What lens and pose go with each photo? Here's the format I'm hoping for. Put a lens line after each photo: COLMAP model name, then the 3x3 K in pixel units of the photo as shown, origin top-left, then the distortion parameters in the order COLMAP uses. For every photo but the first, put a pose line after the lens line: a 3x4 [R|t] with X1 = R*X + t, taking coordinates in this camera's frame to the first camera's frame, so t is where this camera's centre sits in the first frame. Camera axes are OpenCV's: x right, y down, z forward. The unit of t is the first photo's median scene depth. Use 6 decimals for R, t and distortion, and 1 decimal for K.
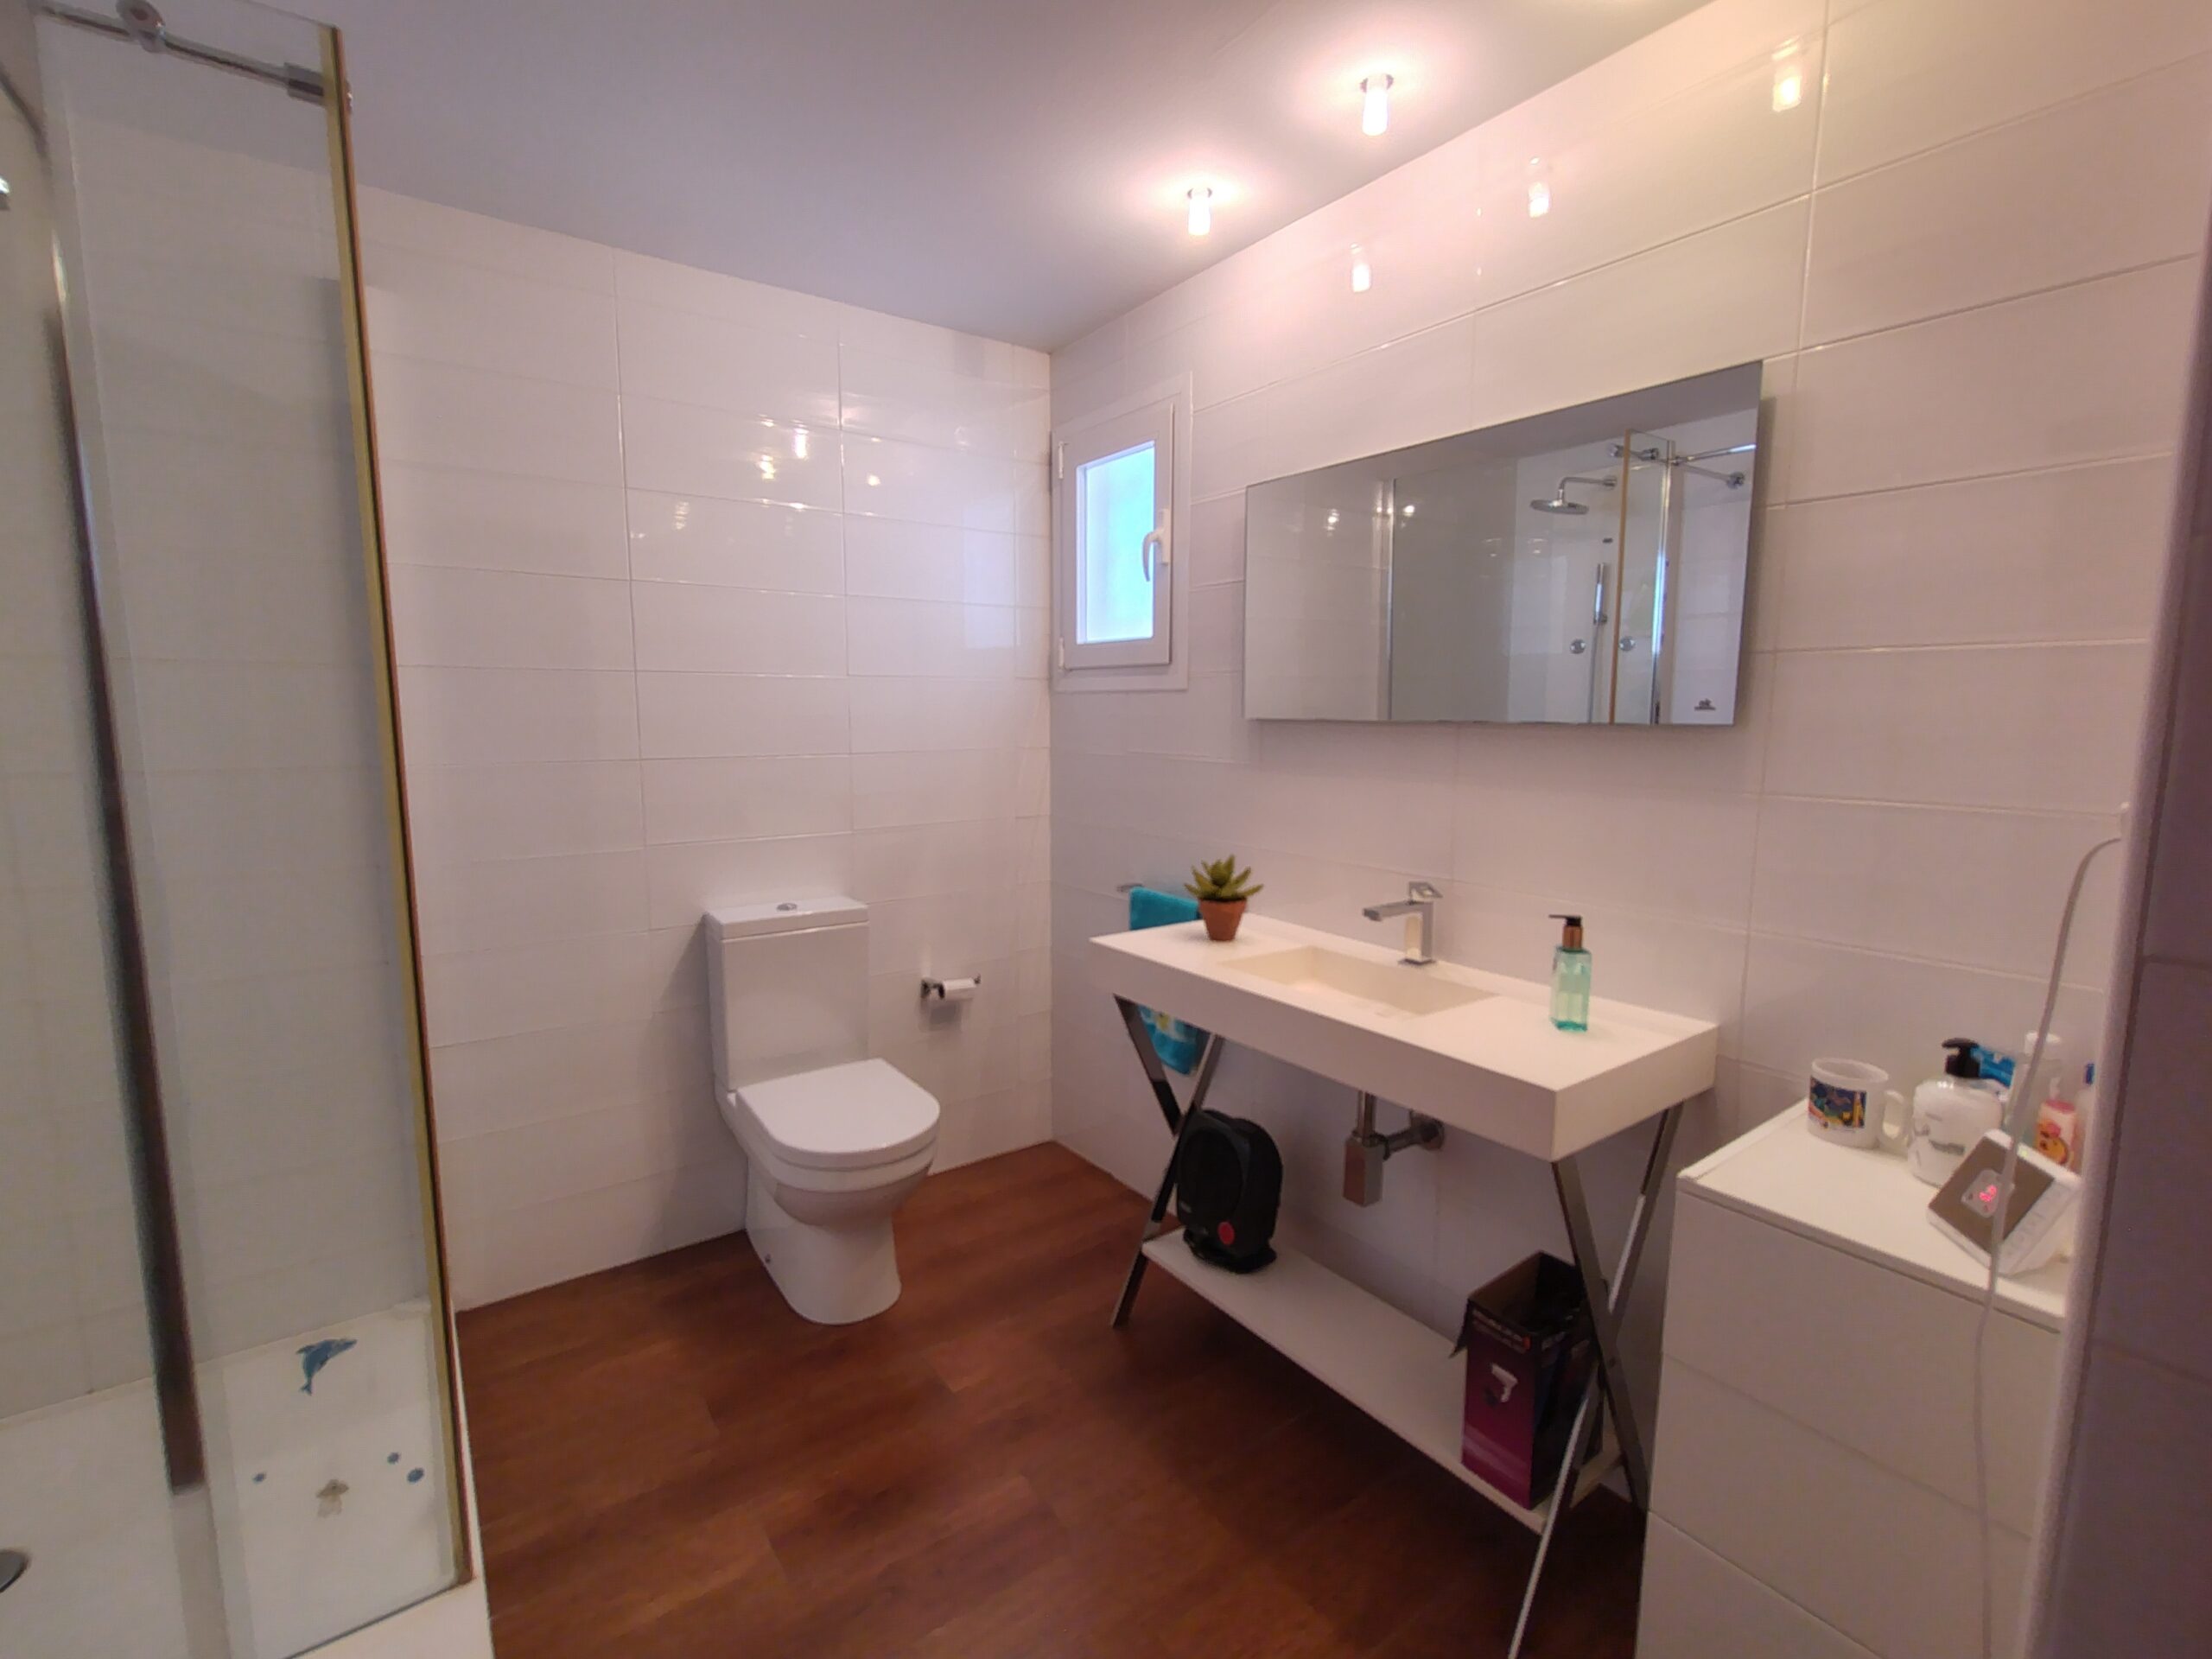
lens RADIAL K [[1001.3, 0, 1103.2], [0, 1001.3, 832.9], [0, 0, 1]] dist [-0.001718, 0.001758]
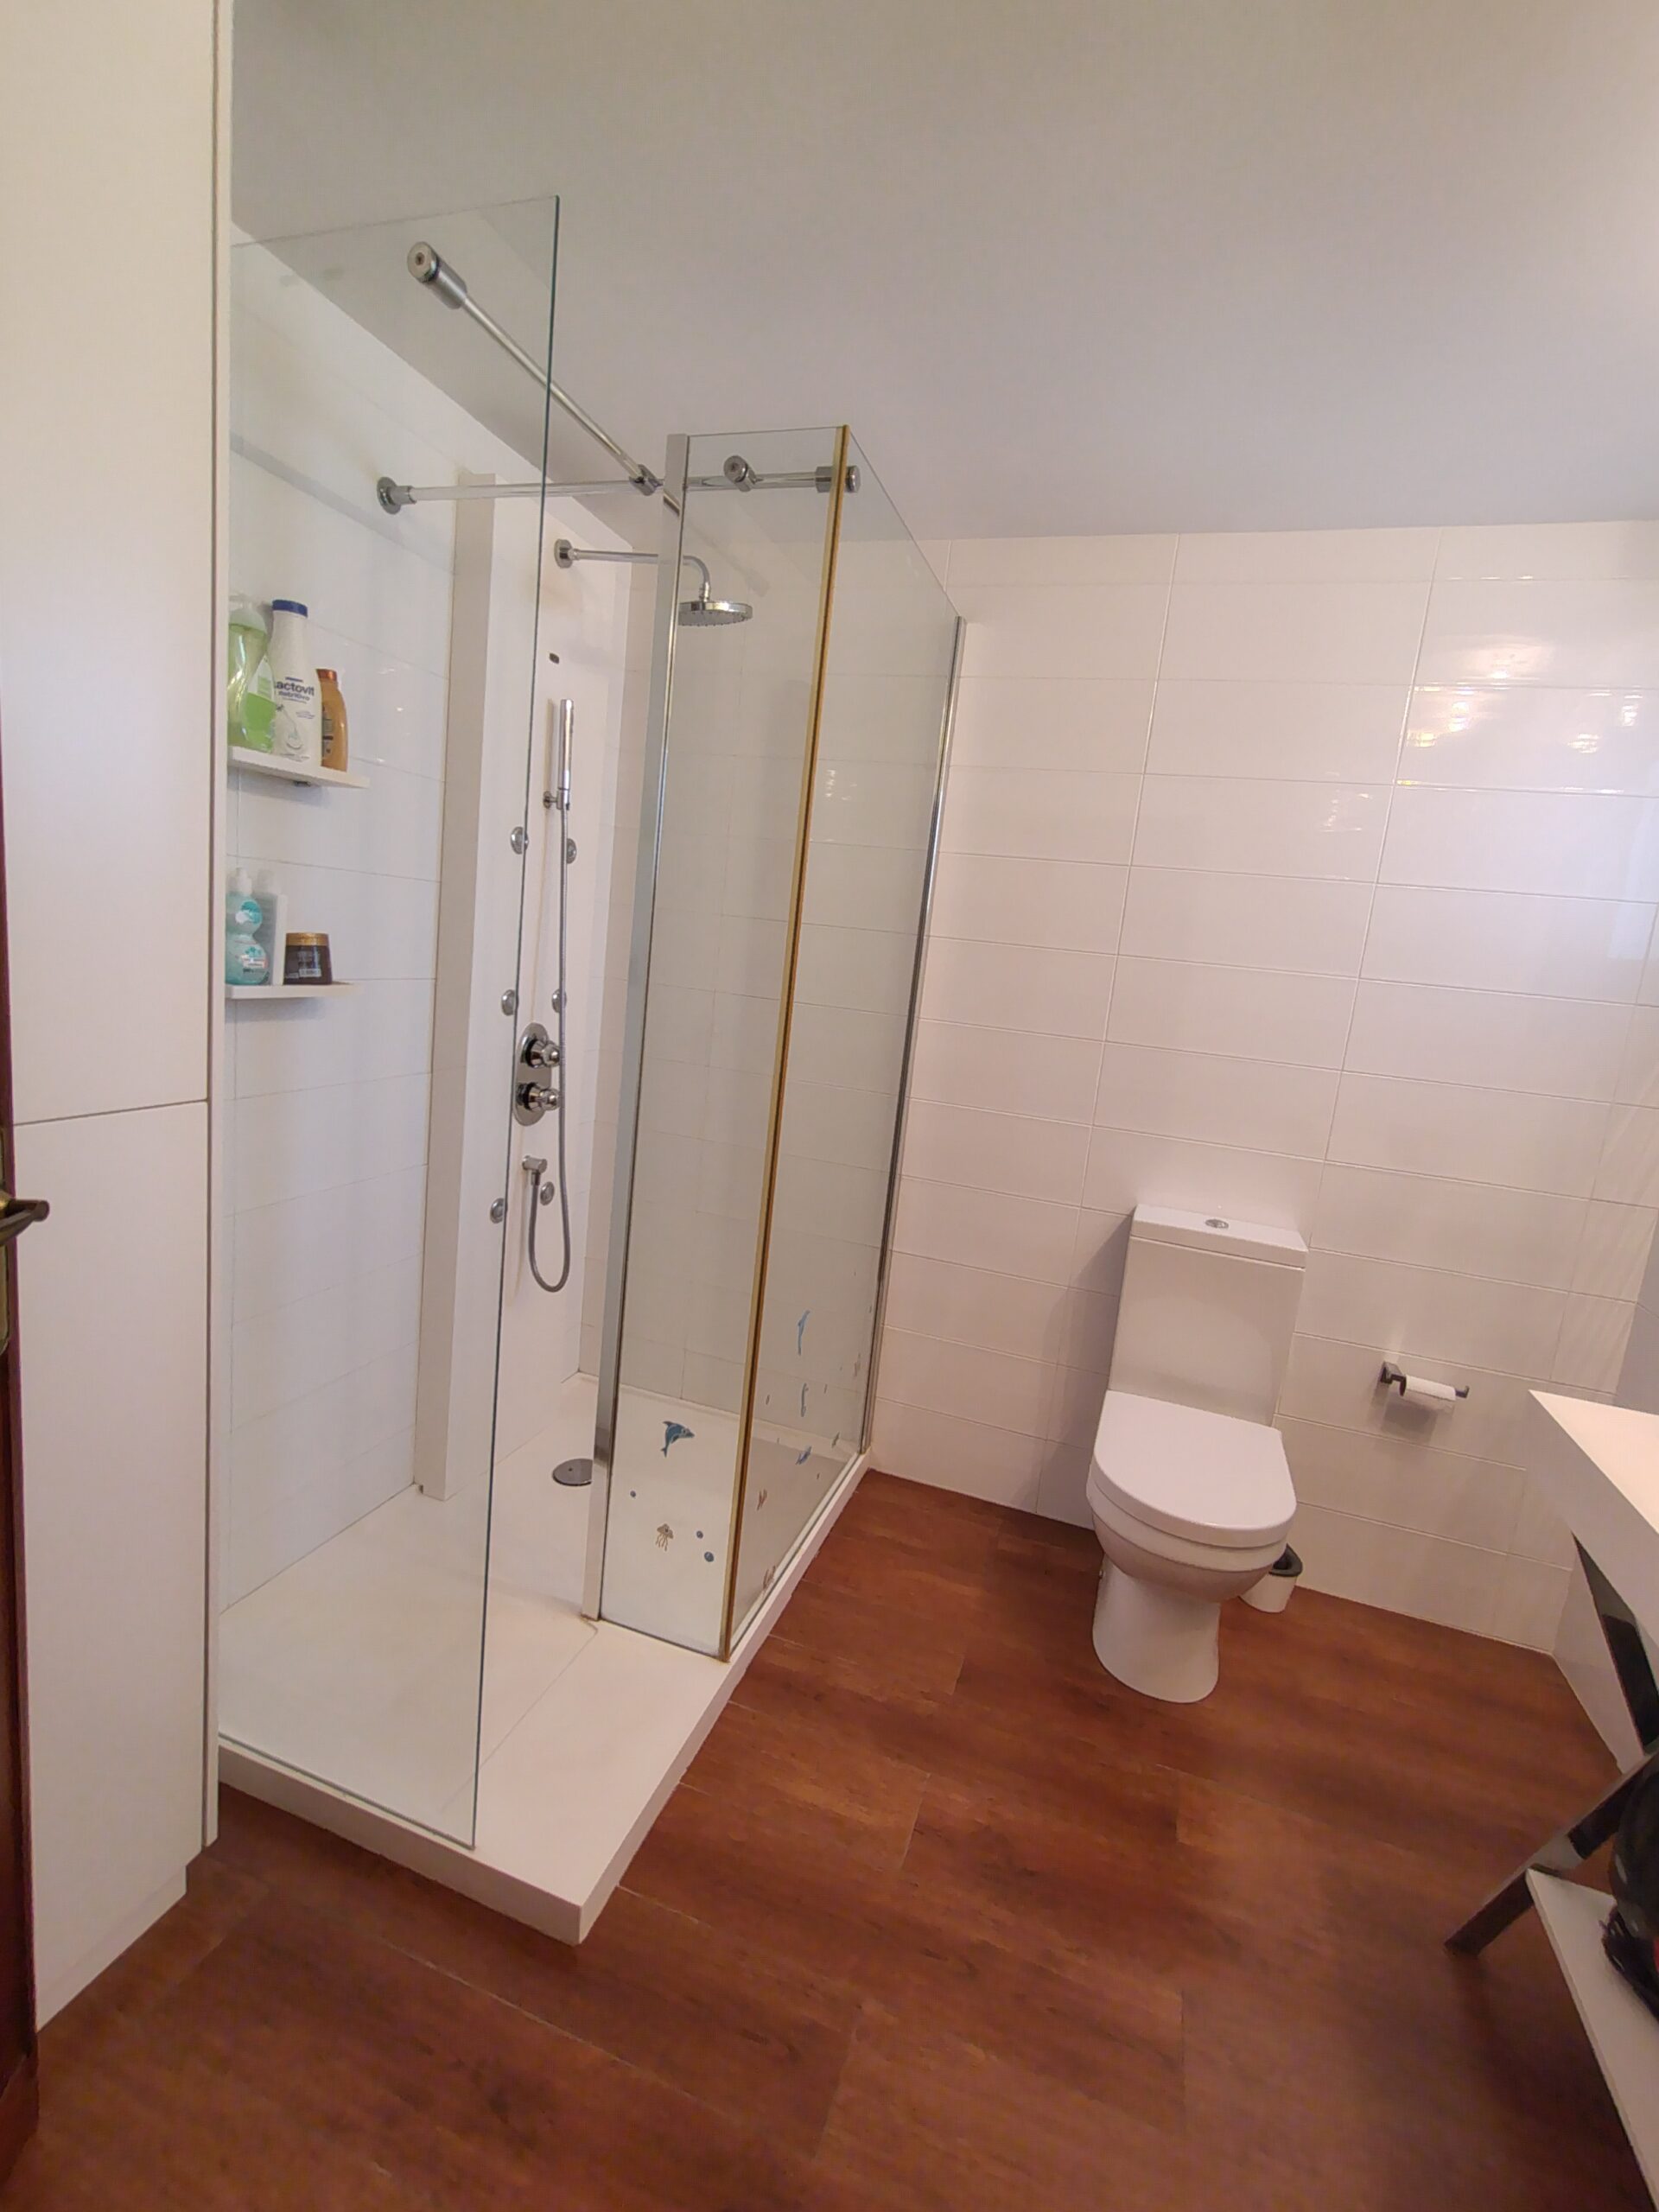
lens RADIAL K [[1001.3, 0, 825.7], [0, 1001.3, 1101.0], [0, 0, 1]] dist [-0.001718, 0.001758]
pose [[0.570426, 0.181937, -0.800945, 0.209268], [-0.198198, 0.976831, 0.080735, -0.041977], [0.797077, 0.112692, 0.593269, 0.186262]]
